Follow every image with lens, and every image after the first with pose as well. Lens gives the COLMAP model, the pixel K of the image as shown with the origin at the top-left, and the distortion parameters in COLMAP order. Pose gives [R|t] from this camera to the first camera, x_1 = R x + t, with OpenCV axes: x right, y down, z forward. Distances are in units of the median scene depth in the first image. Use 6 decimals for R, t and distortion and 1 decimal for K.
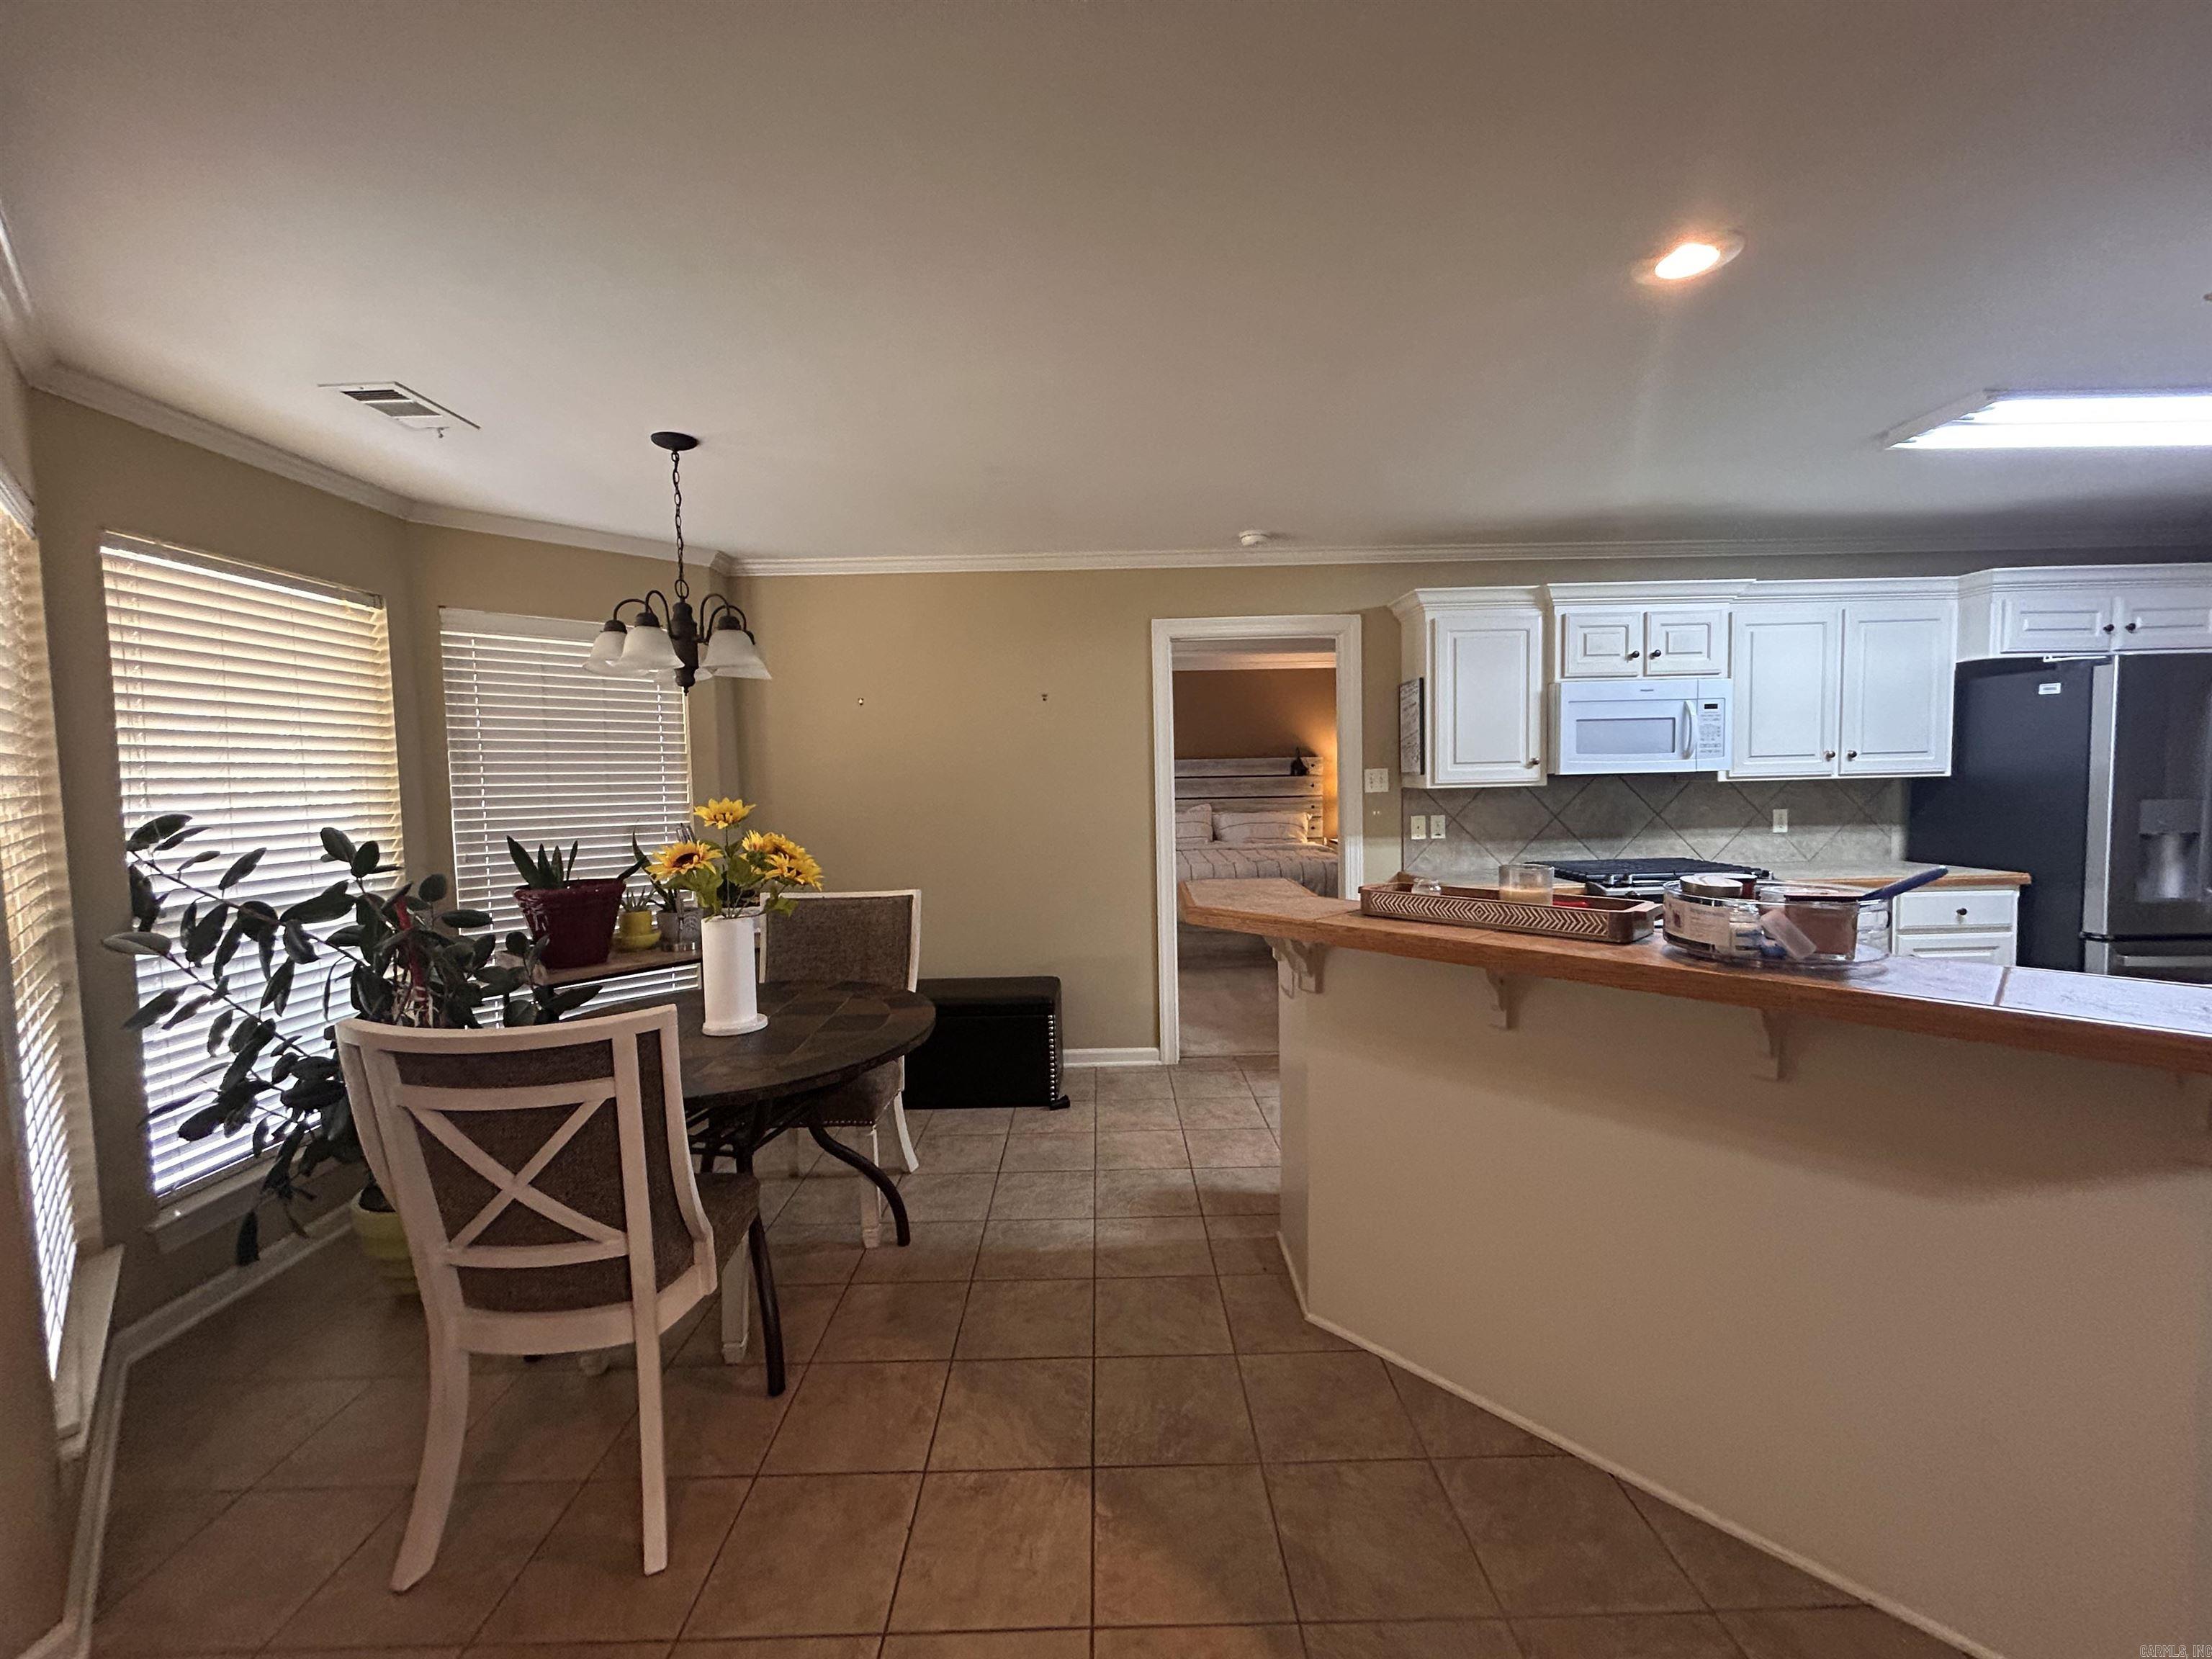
lens RADIAL K [[902.6, 0, 1106.0], [0, 902.6, 829.5], [0, 0, 1]] dist [0.000184, 0.000009]
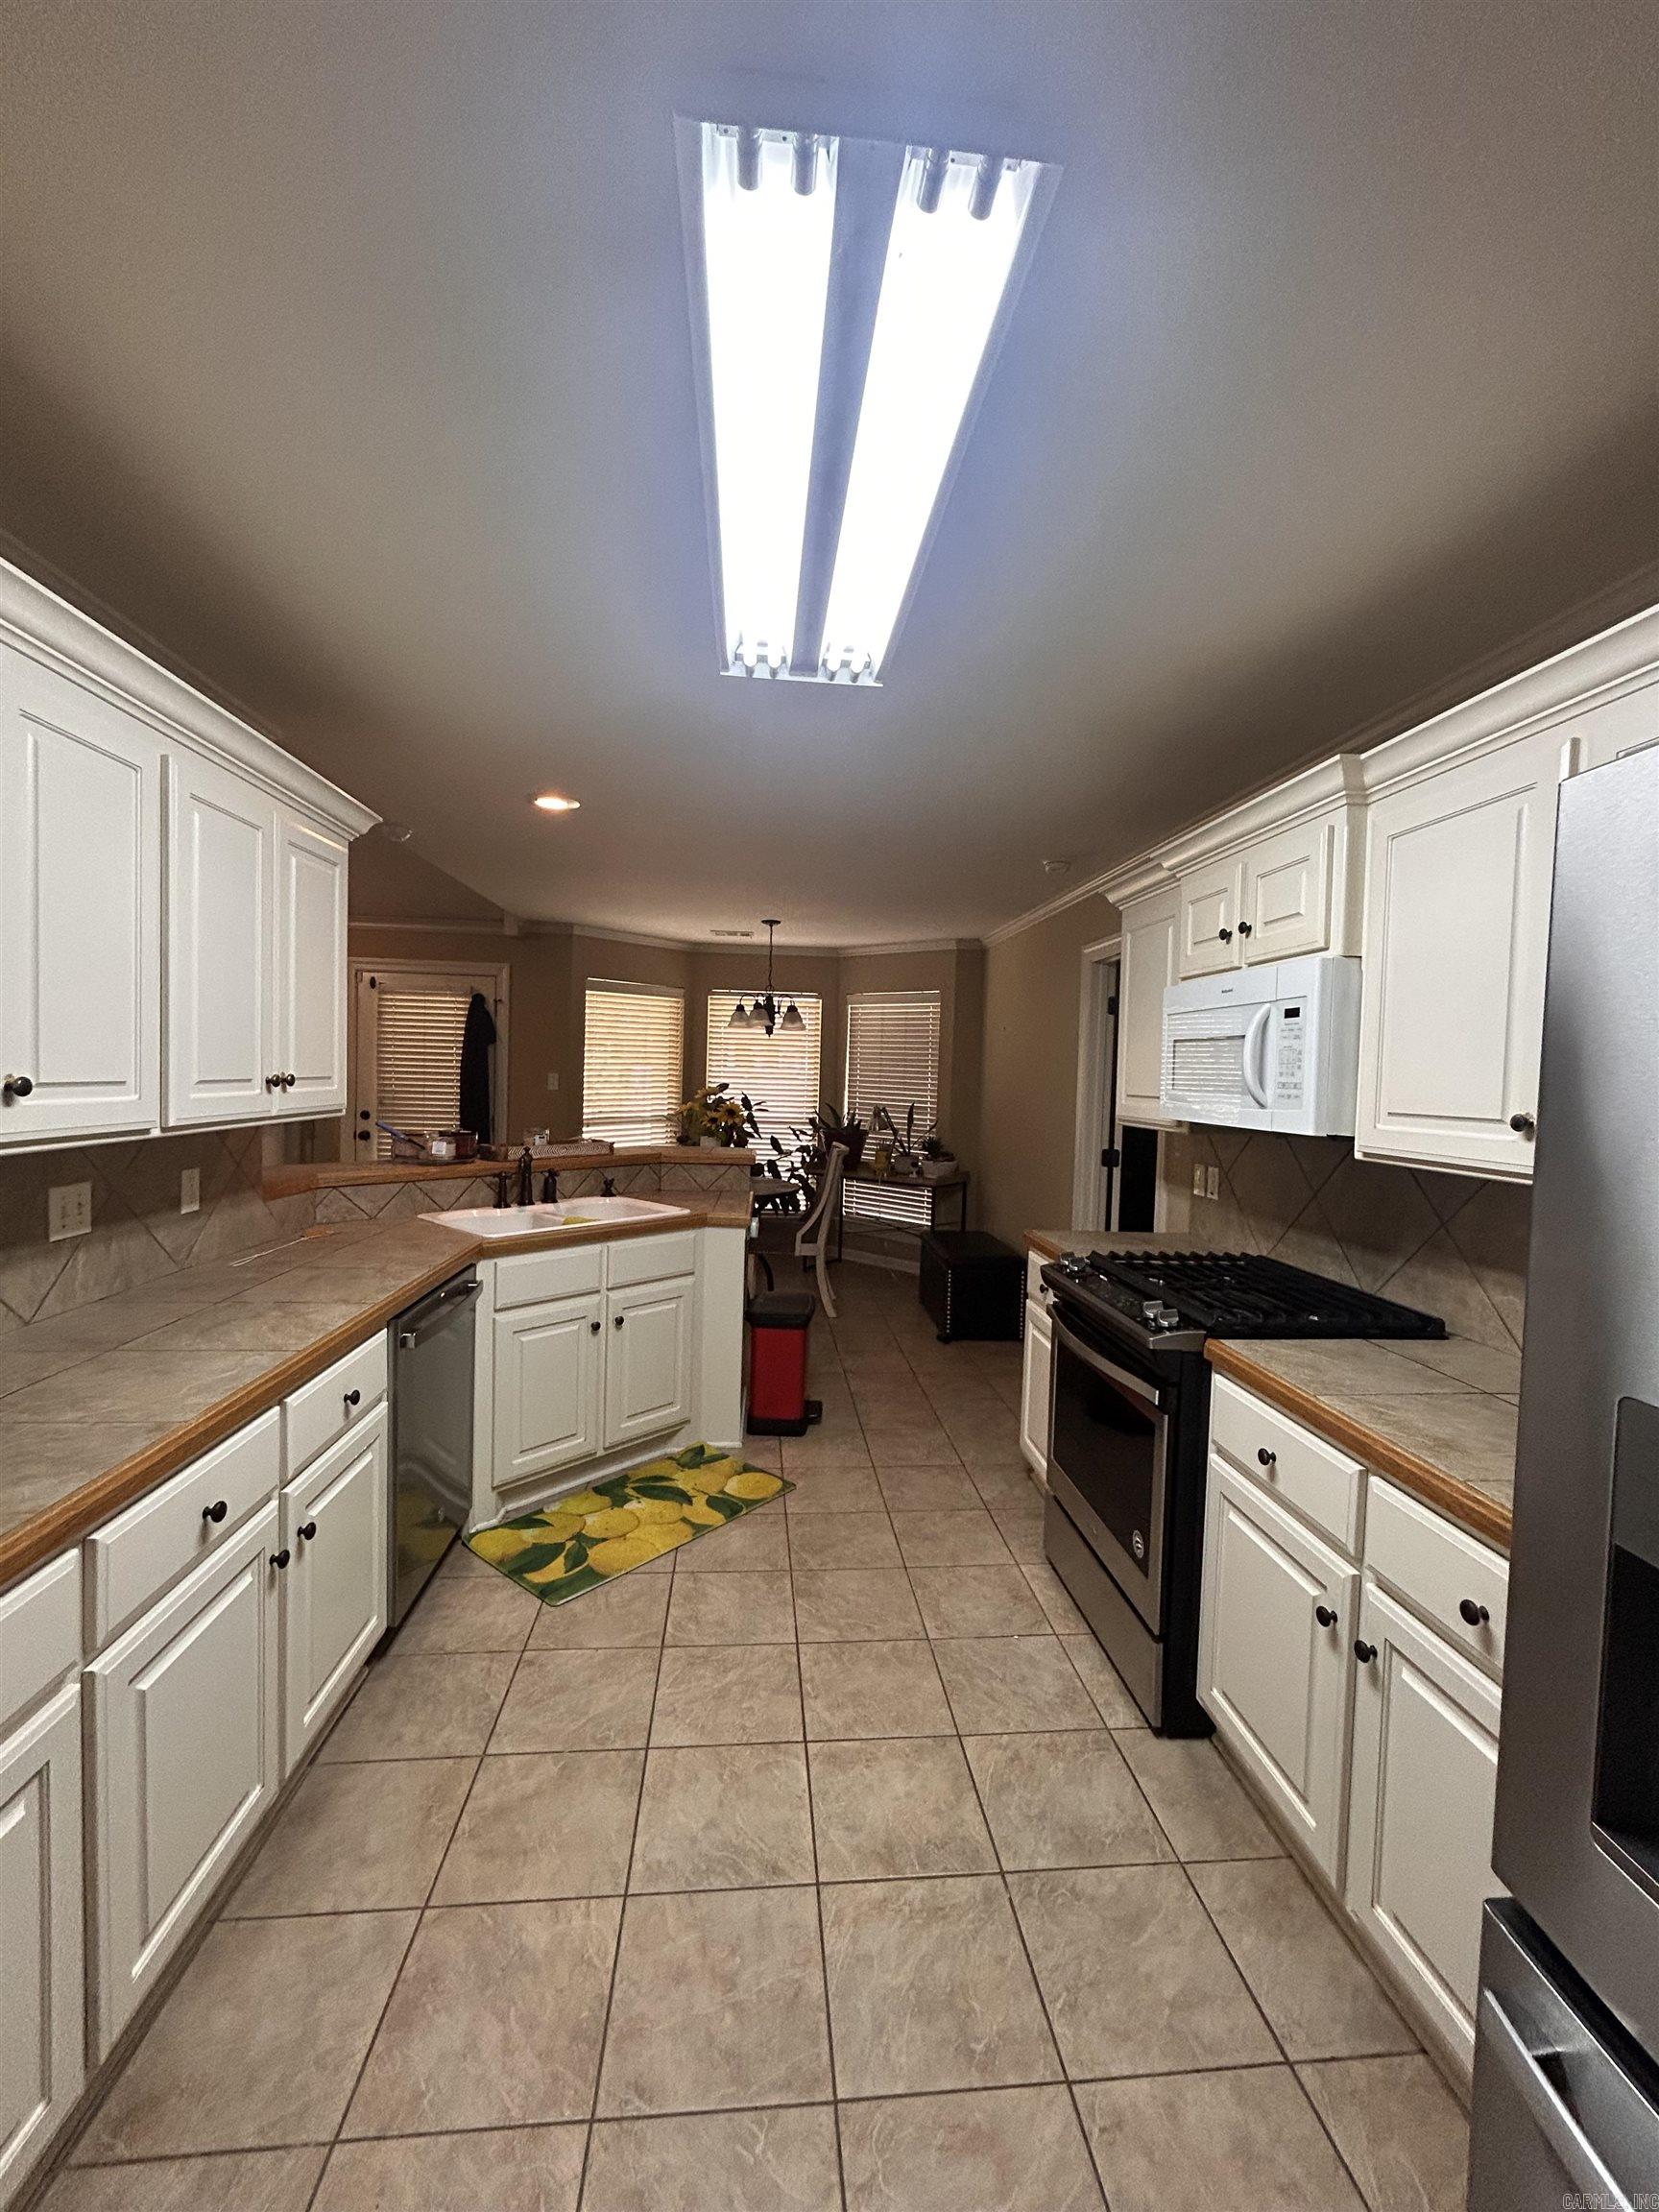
lens RADIAL K [[902.6, 0, 829.5], [0, 902.6, 1106.0], [0, 0, 1]] dist [0.000184, 0.000009]
pose [[0.087133, 0.063248, -0.994187, 1.111826], [-0.096454, 0.993829, 0.054771, -0.078761], [0.991516, 0.091121, 0.092696, 0.638546]]
